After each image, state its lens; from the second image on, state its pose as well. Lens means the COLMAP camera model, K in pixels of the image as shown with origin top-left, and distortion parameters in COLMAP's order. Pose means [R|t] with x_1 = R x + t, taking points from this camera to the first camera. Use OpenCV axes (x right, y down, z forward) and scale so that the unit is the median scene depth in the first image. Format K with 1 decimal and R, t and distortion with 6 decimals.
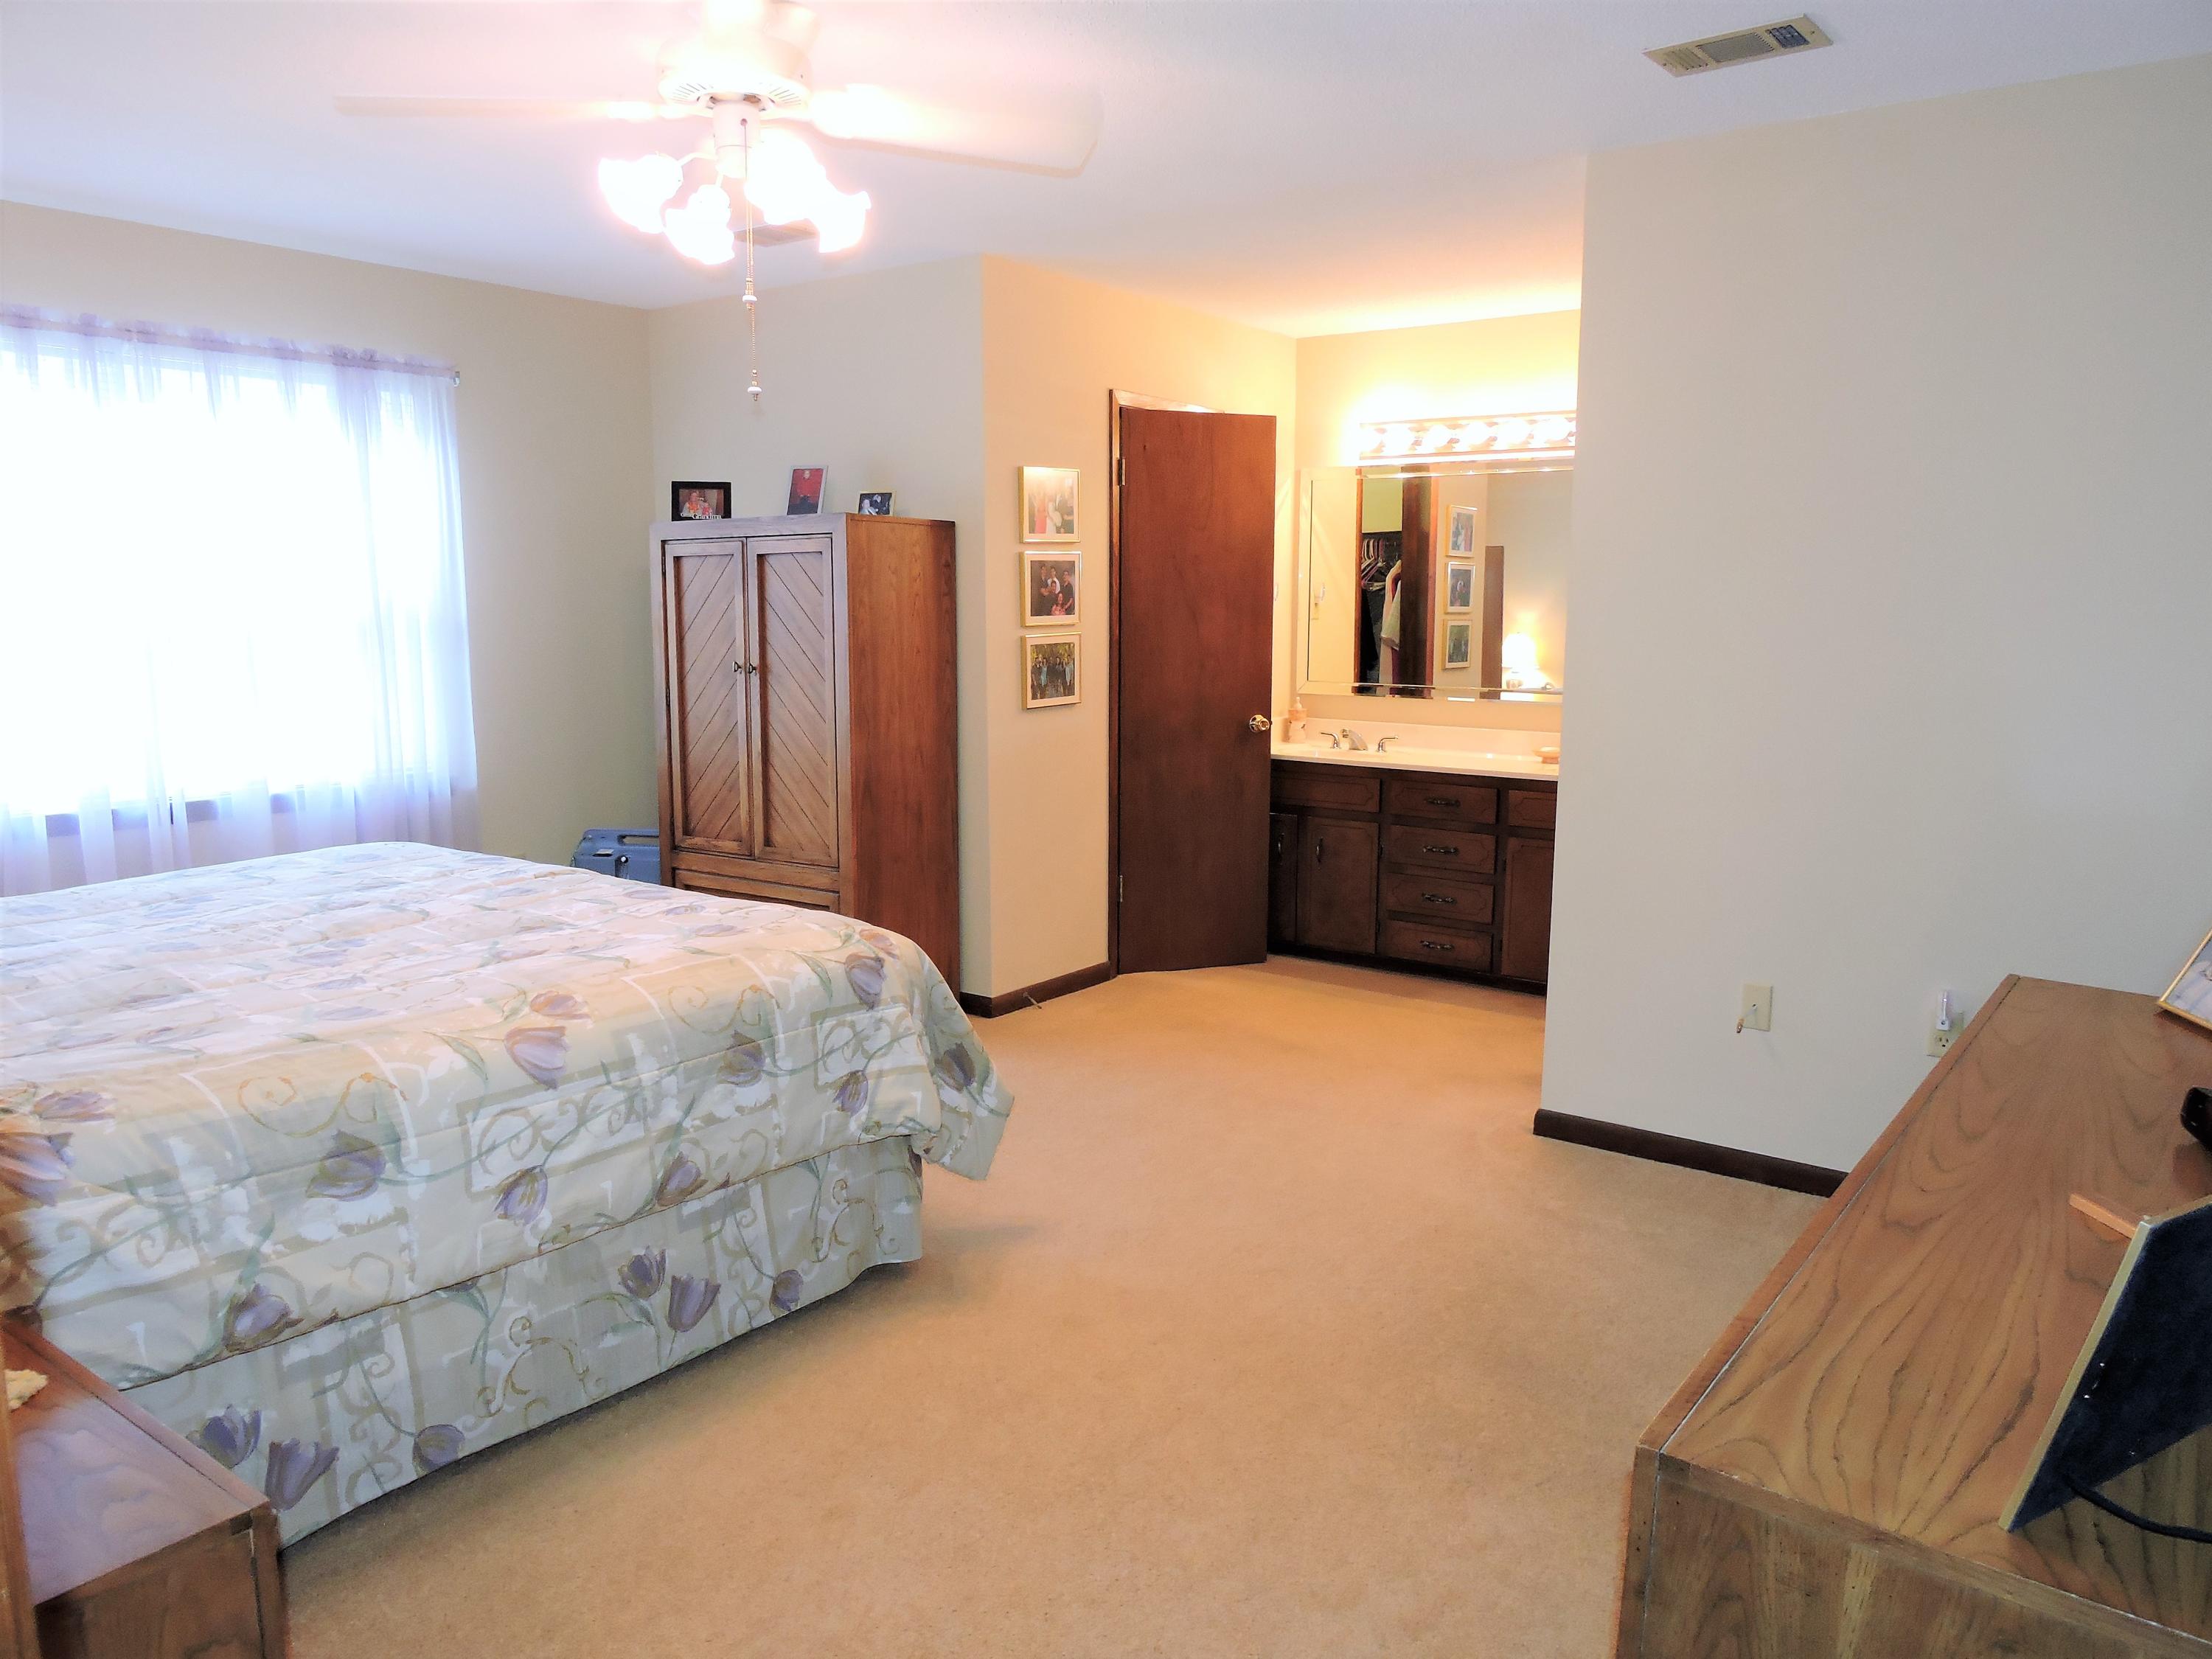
lens RADIAL K [[1595.1, 0, 1105.2], [0, 1595.1, 829.3], [0, 0, 1]] dist [-0.004246, -0.000520]
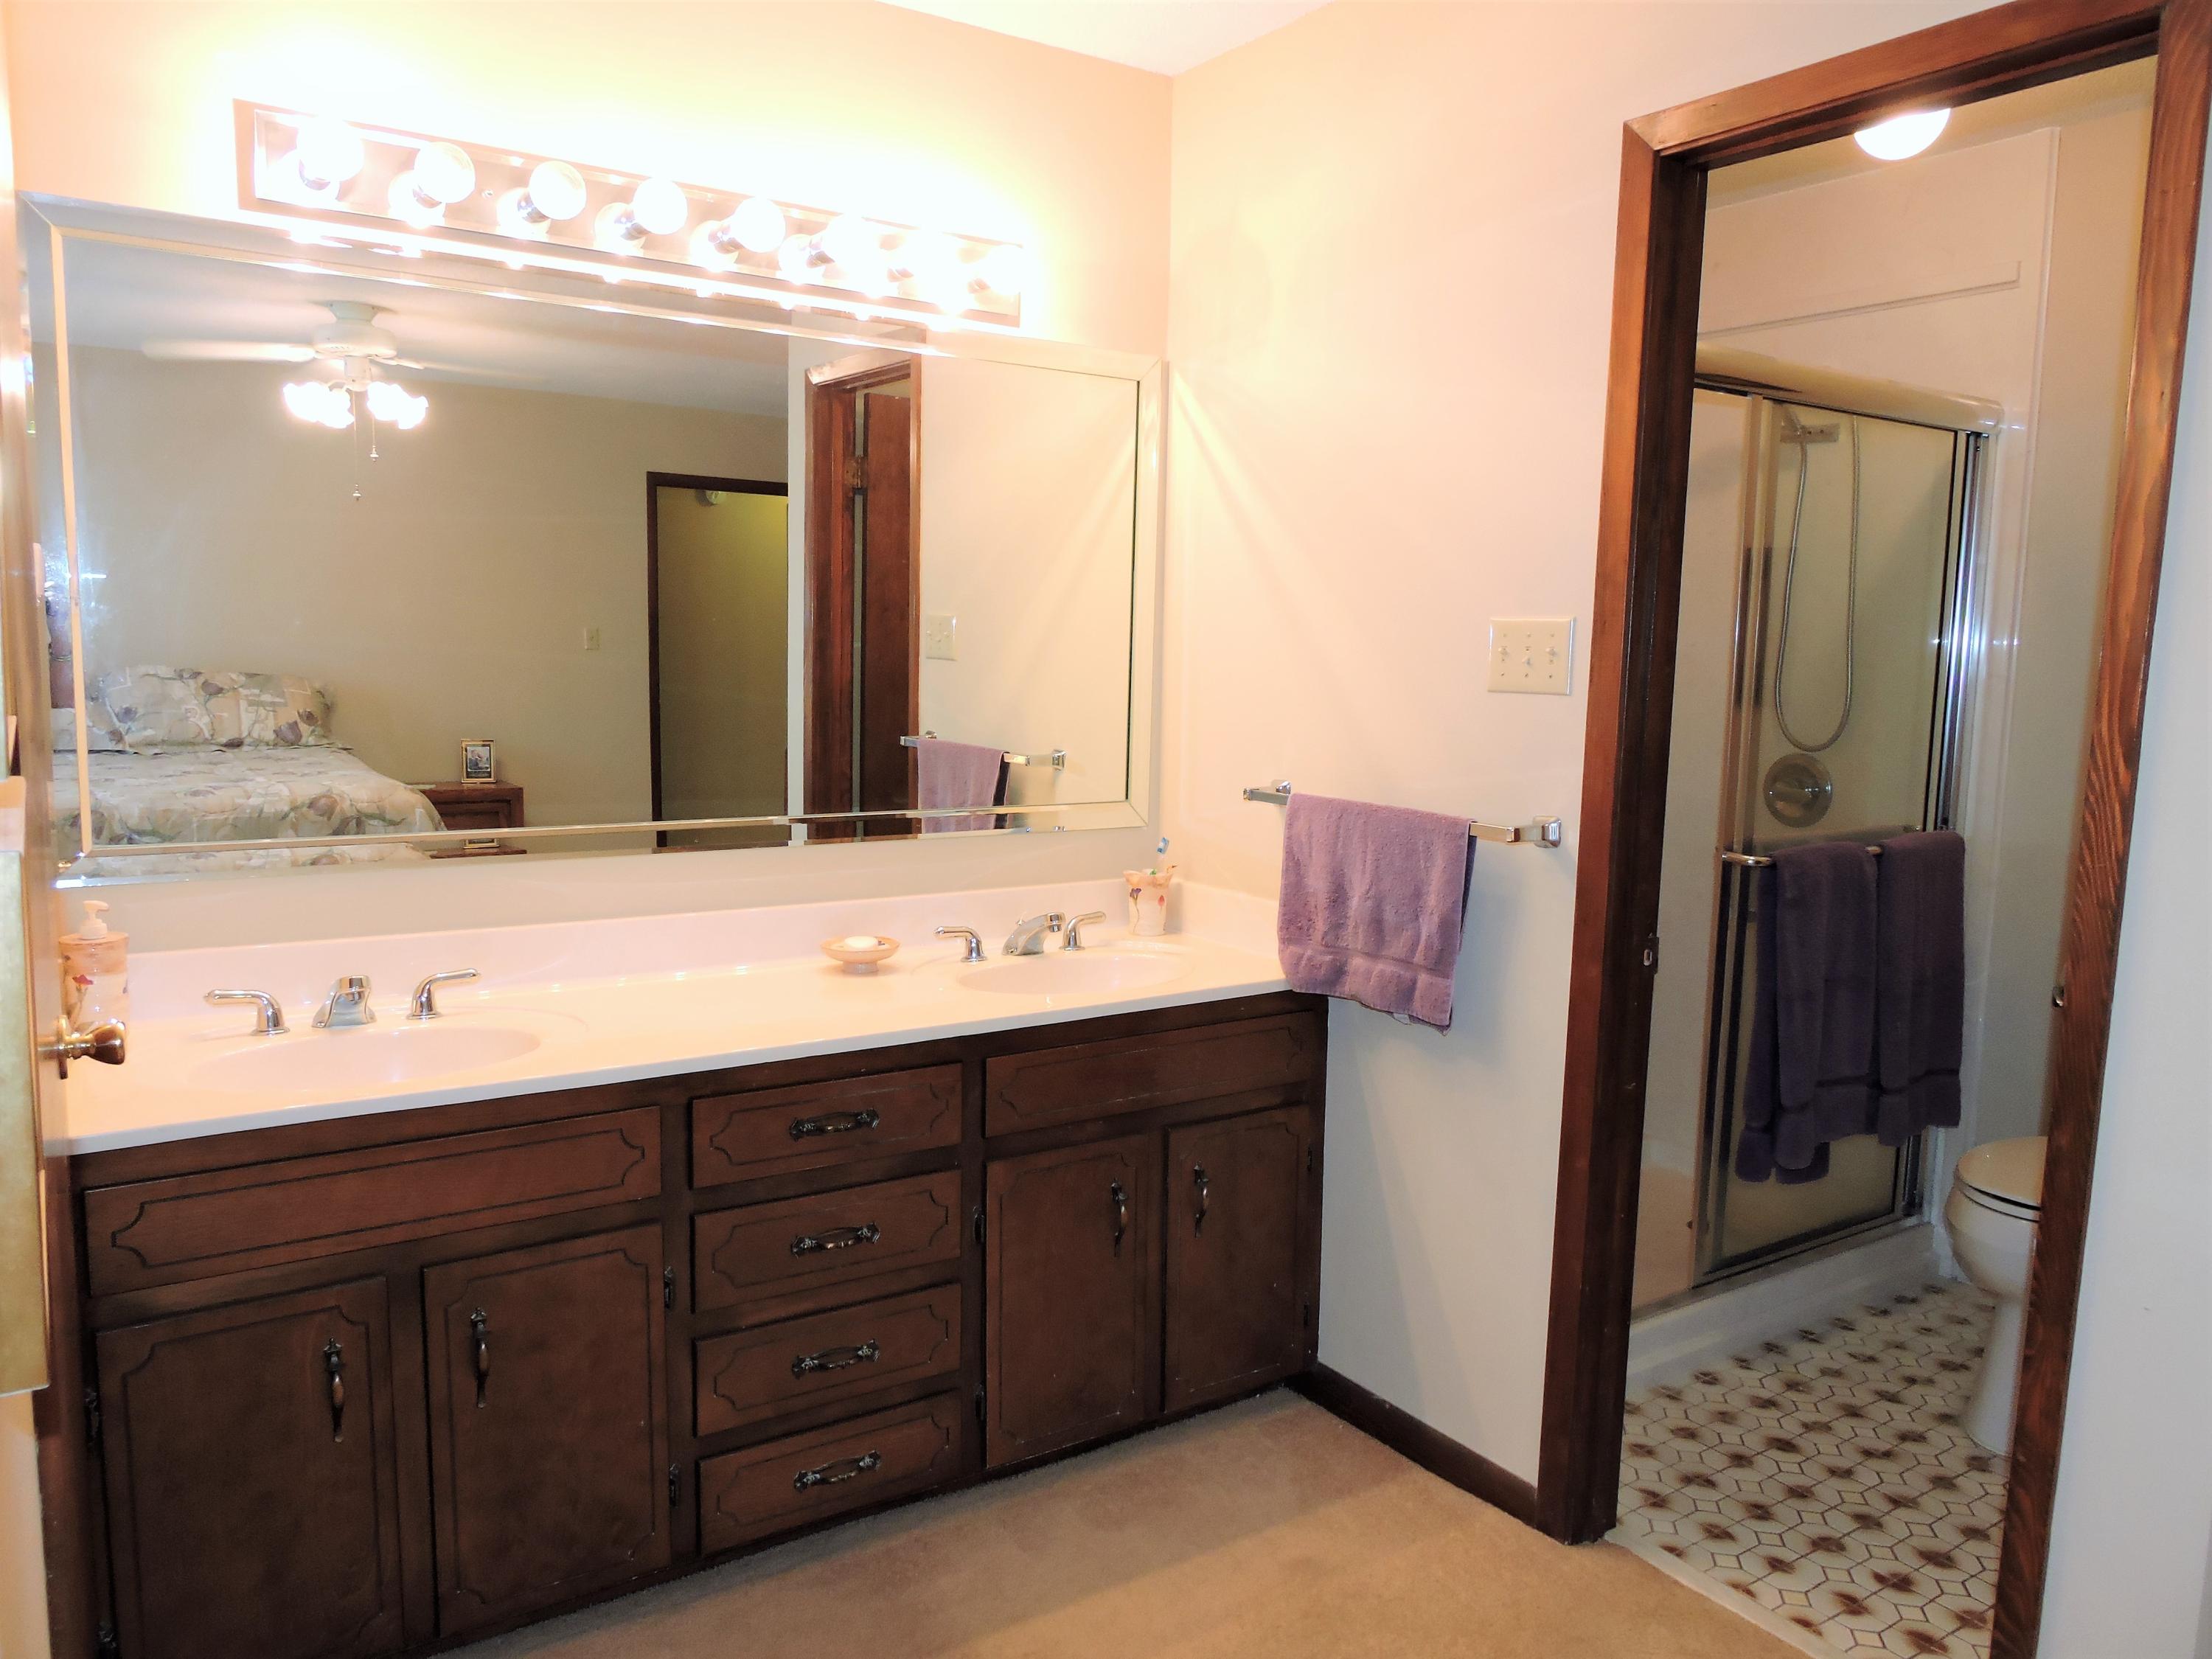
lens RADIAL K [[1595.1, 0, 1105.0], [0, 1595.1, 836.3], [0, 0, 1]] dist [-0.004246, -0.000520]
pose [[0.317689, -0.109253, 0.941880, -0.131290], [0.116868, 0.990277, 0.075449, -0.108555], [-0.940965, 0.086106, 0.327368, 0.791113]]
